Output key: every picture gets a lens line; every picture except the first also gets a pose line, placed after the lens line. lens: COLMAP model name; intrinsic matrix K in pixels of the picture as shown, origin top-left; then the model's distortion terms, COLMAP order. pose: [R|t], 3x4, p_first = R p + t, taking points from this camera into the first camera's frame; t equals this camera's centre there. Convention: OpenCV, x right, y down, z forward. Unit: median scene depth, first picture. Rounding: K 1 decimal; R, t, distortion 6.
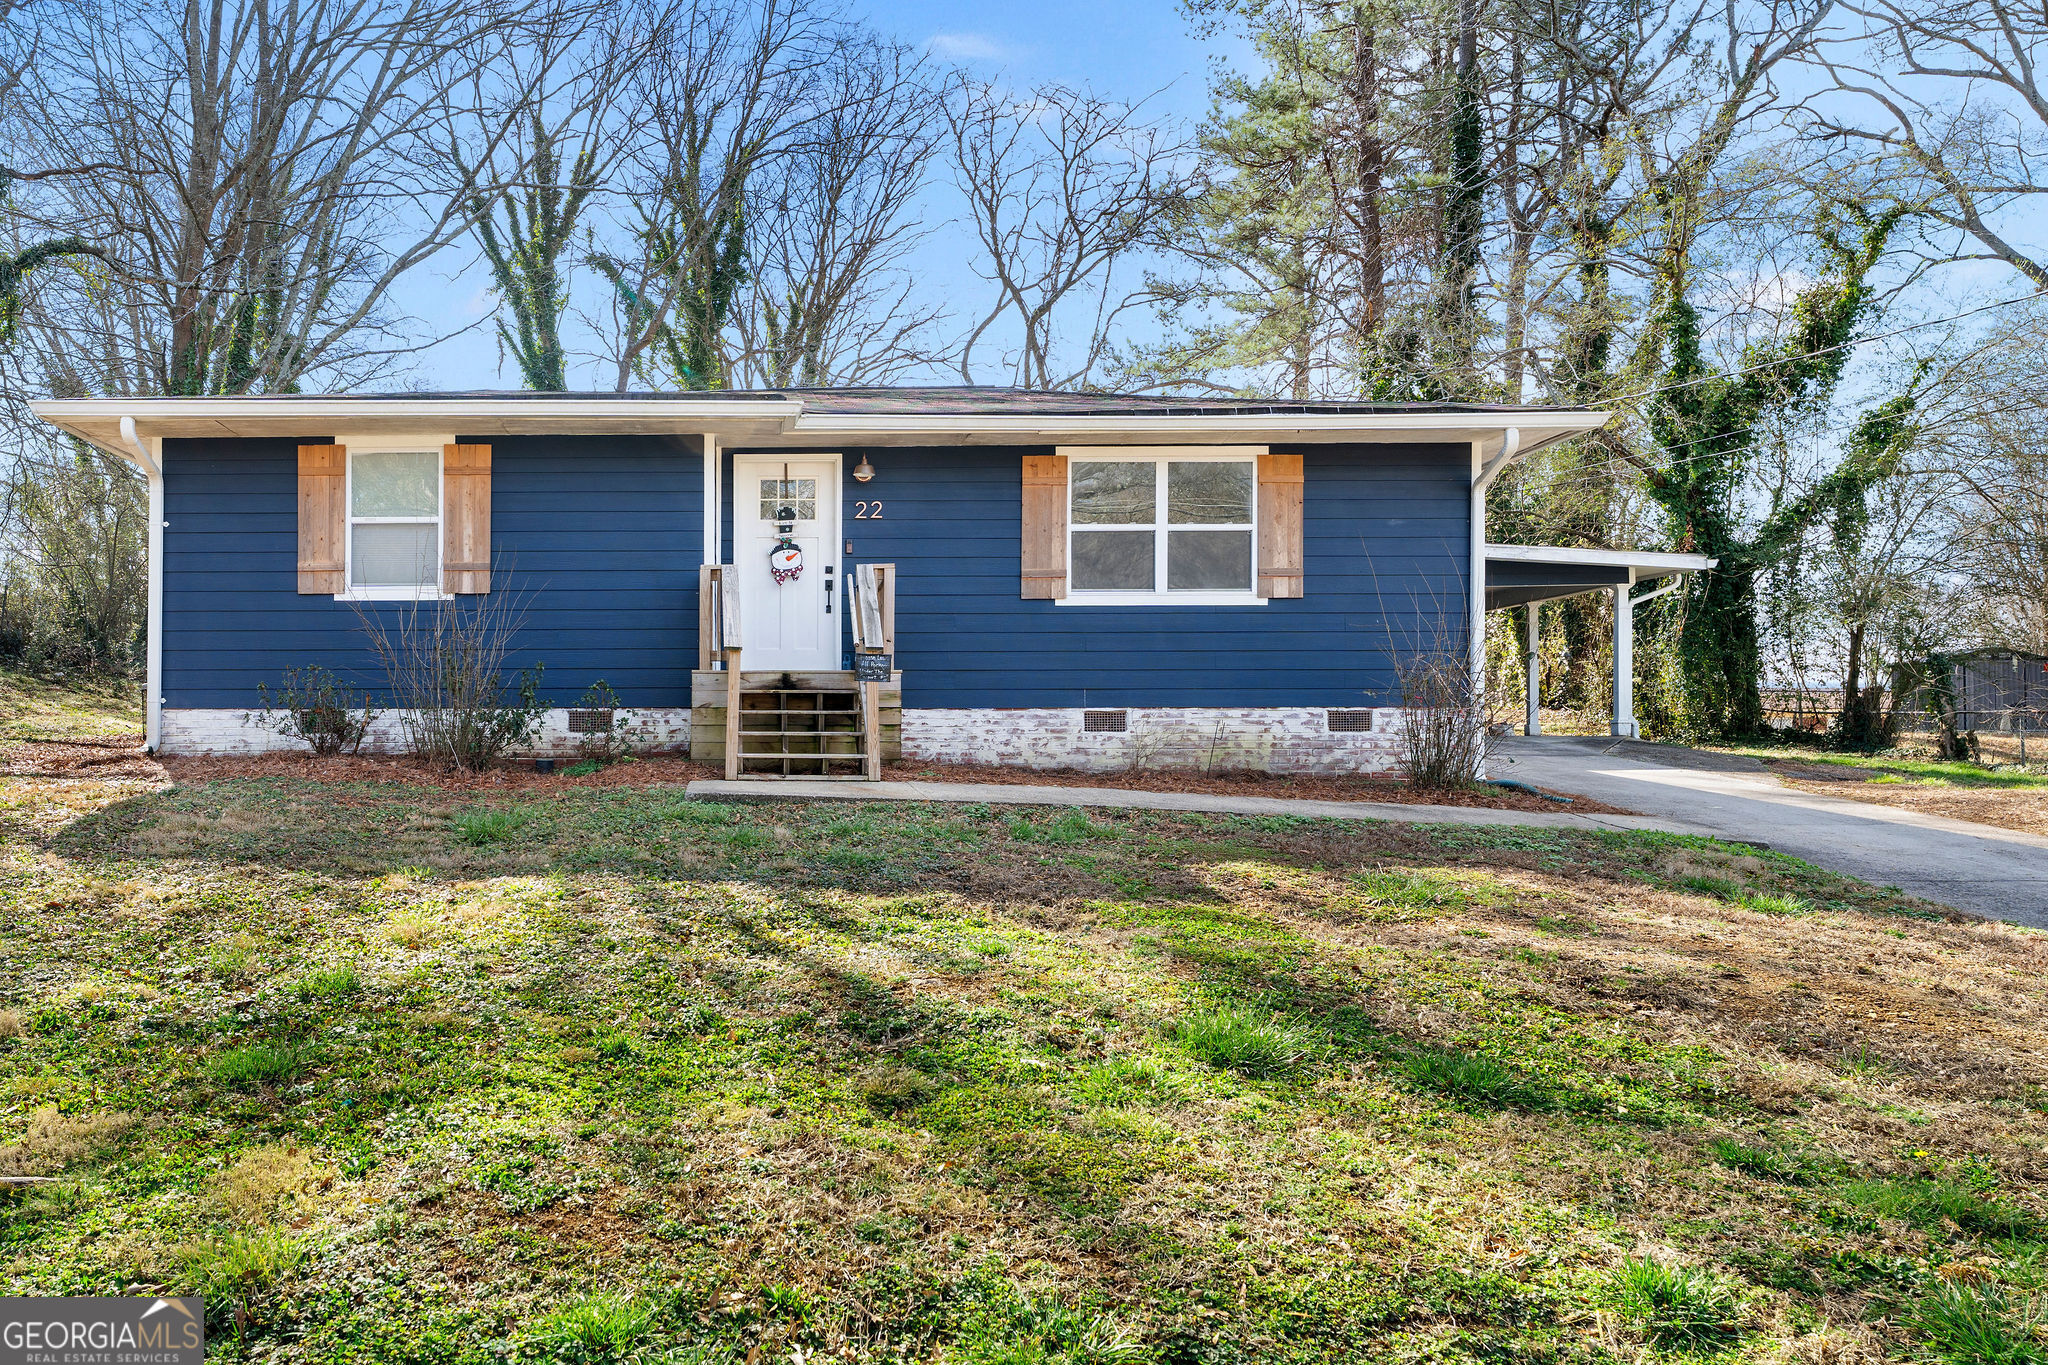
lens RADIAL K [[1488.3, 0, 1022.1], [0, 1488.3, 716.2], [0, 0, 1]] dist [0.002493, 0.002715]
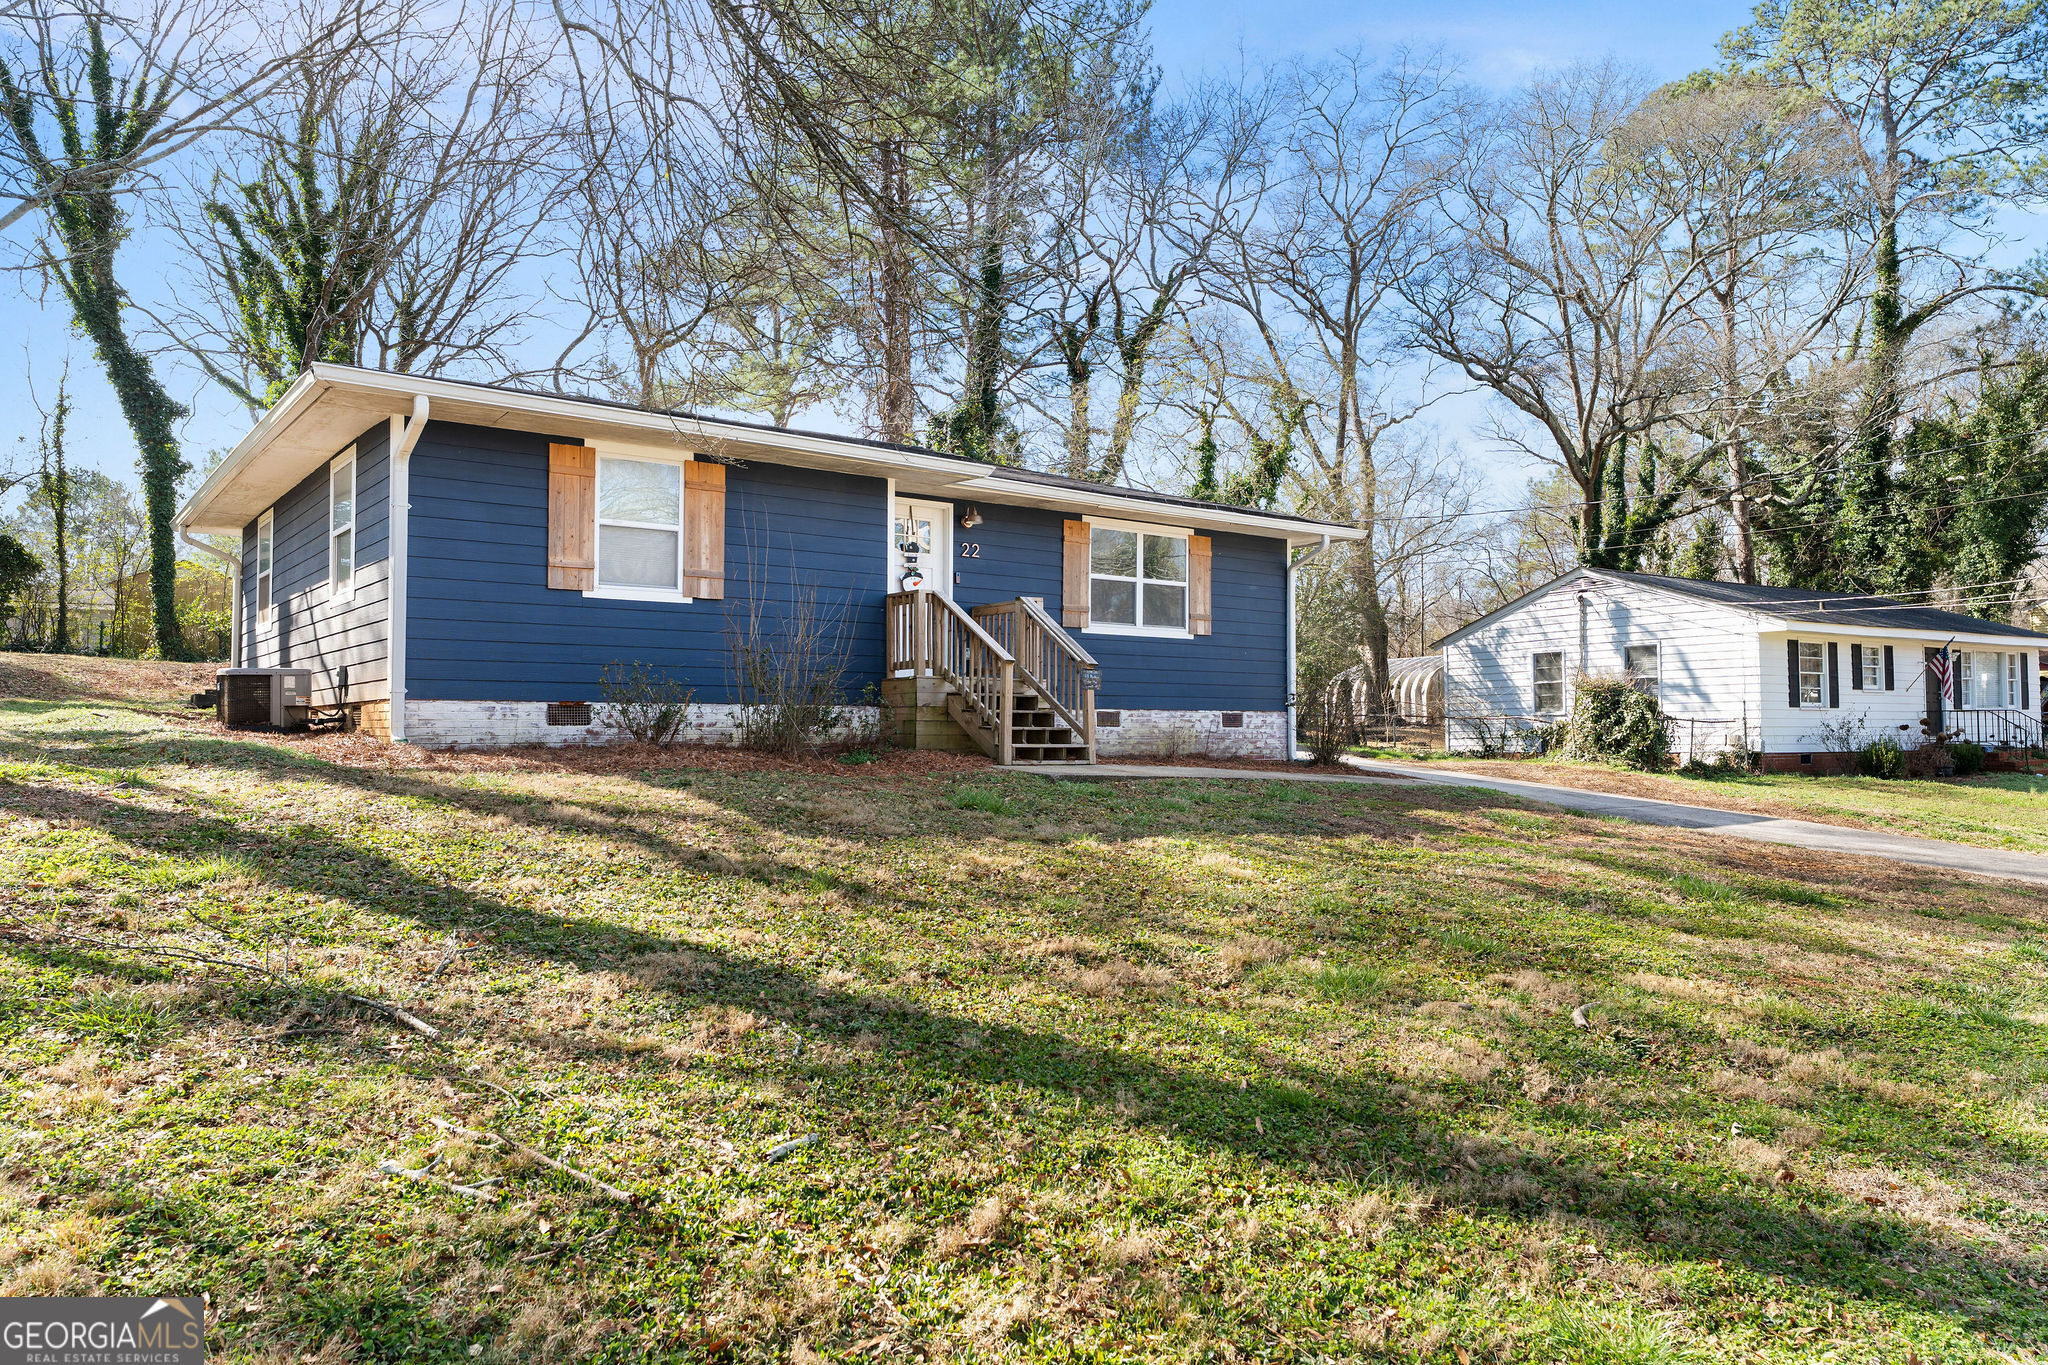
lens RADIAL K [[1348.1, 0, 1024.0], [0, 1348.1, 682.5], [0, 0, 1]] dist [-0.000541, -0.000525]
pose [[0.788458, 0.024293, 0.614609, -0.767422], [-0.013809, 0.999667, -0.021797, -0.002014], [-0.614934, 0.008699, 0.788531, 0.071062]]
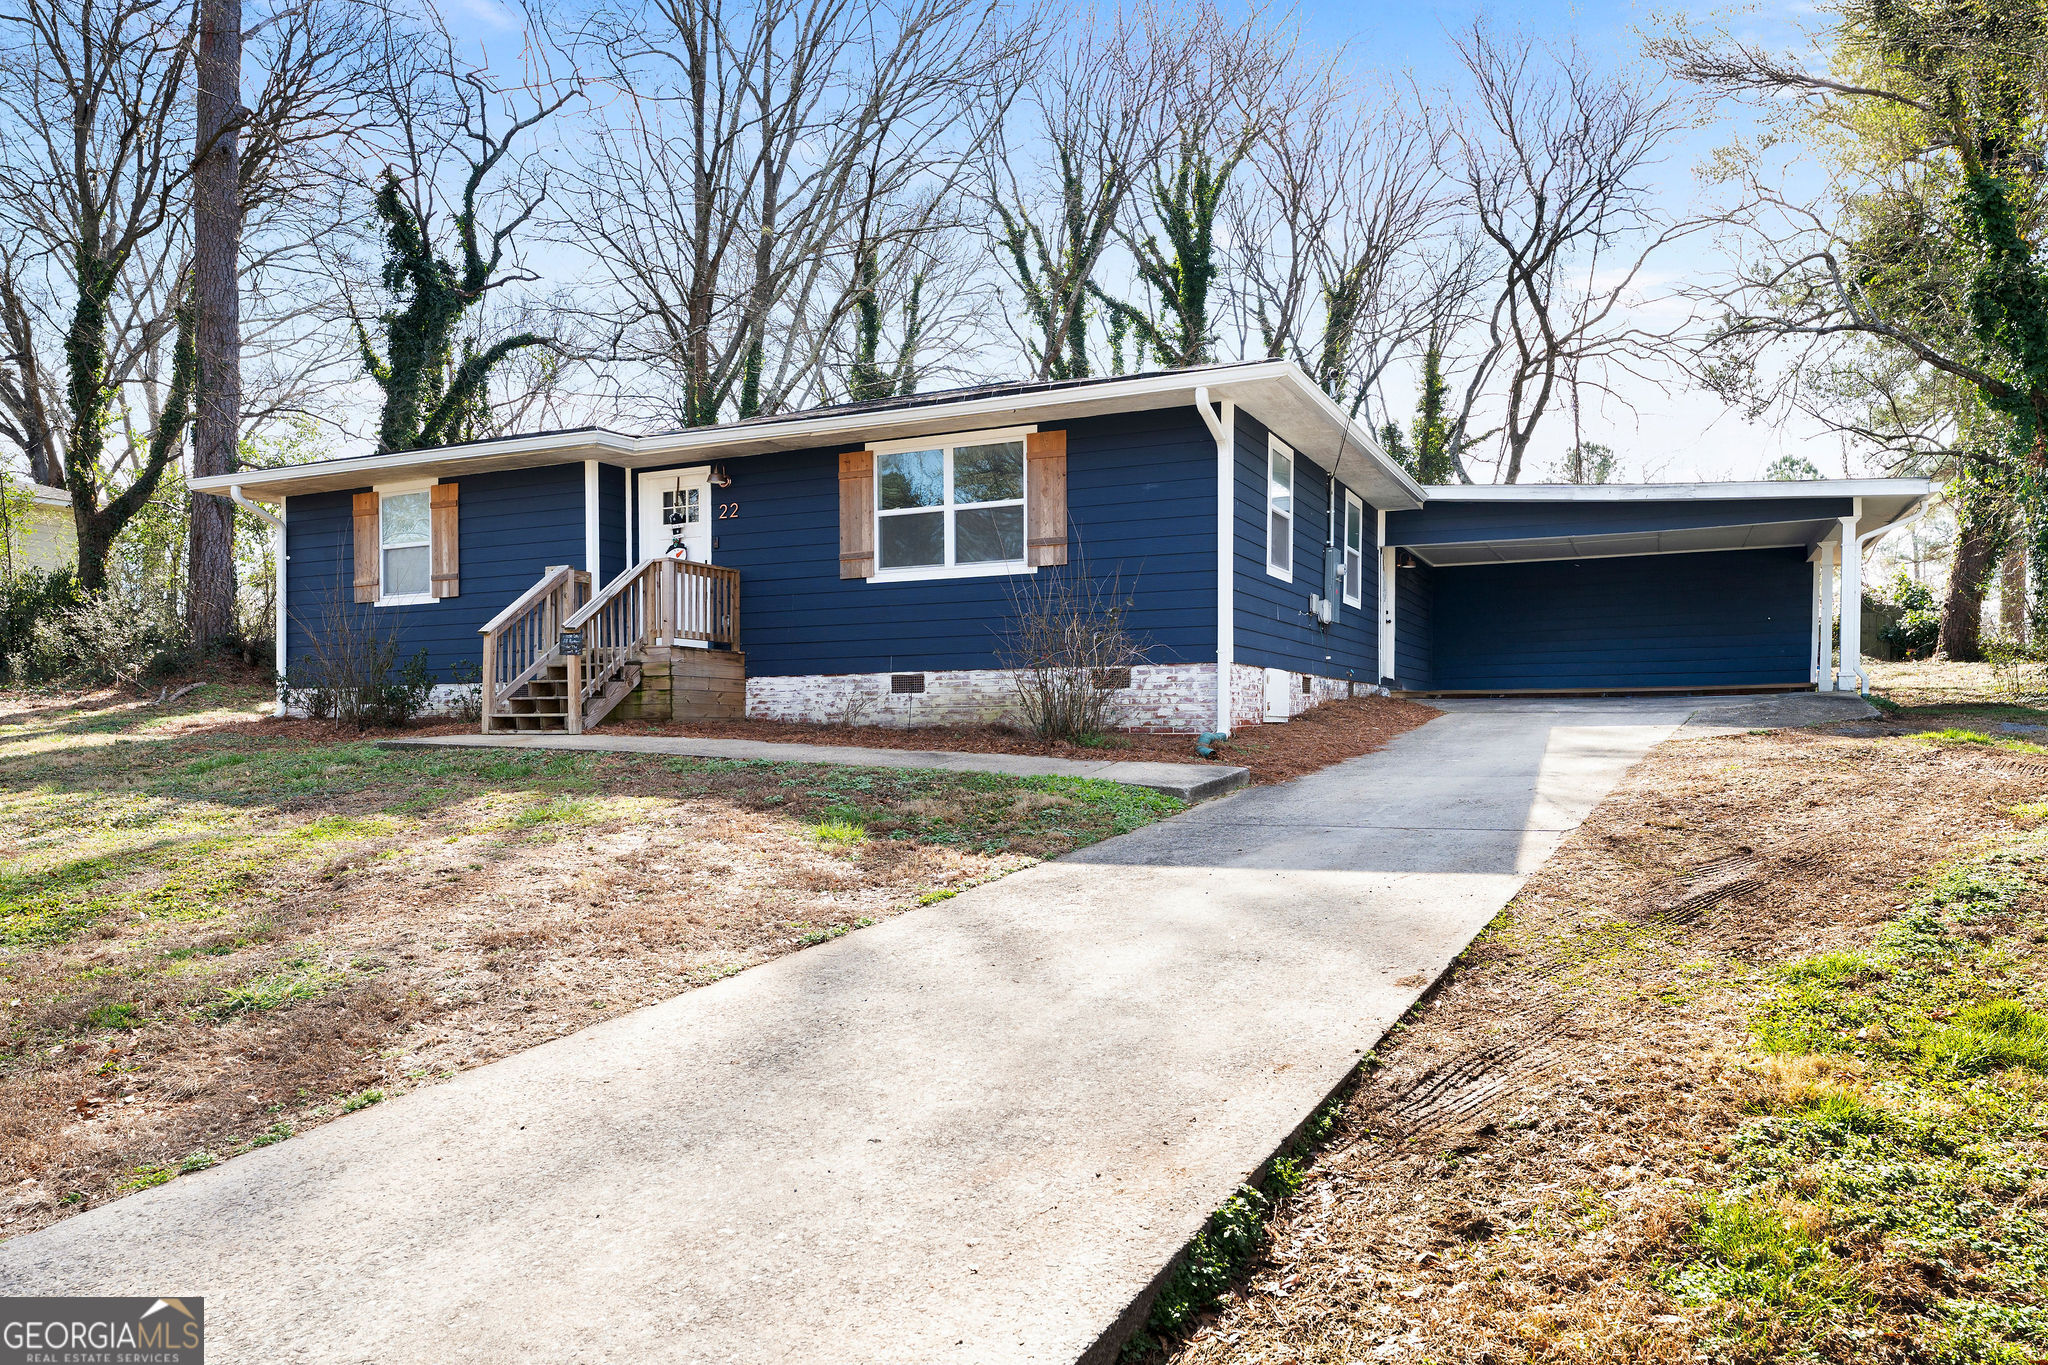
lens RADIAL K [[1445.5, 0, 1025.0], [0, 1445.5, 744.0], [0, 0, 1]] dist [-0.003224, -0.001143]
pose [[0.907844, -0.003138, -0.419296, 0.596458], [0.017819, 0.999357, 0.031103, 0.016513], [0.418929, -0.035708, 0.907316, 0.041277]]
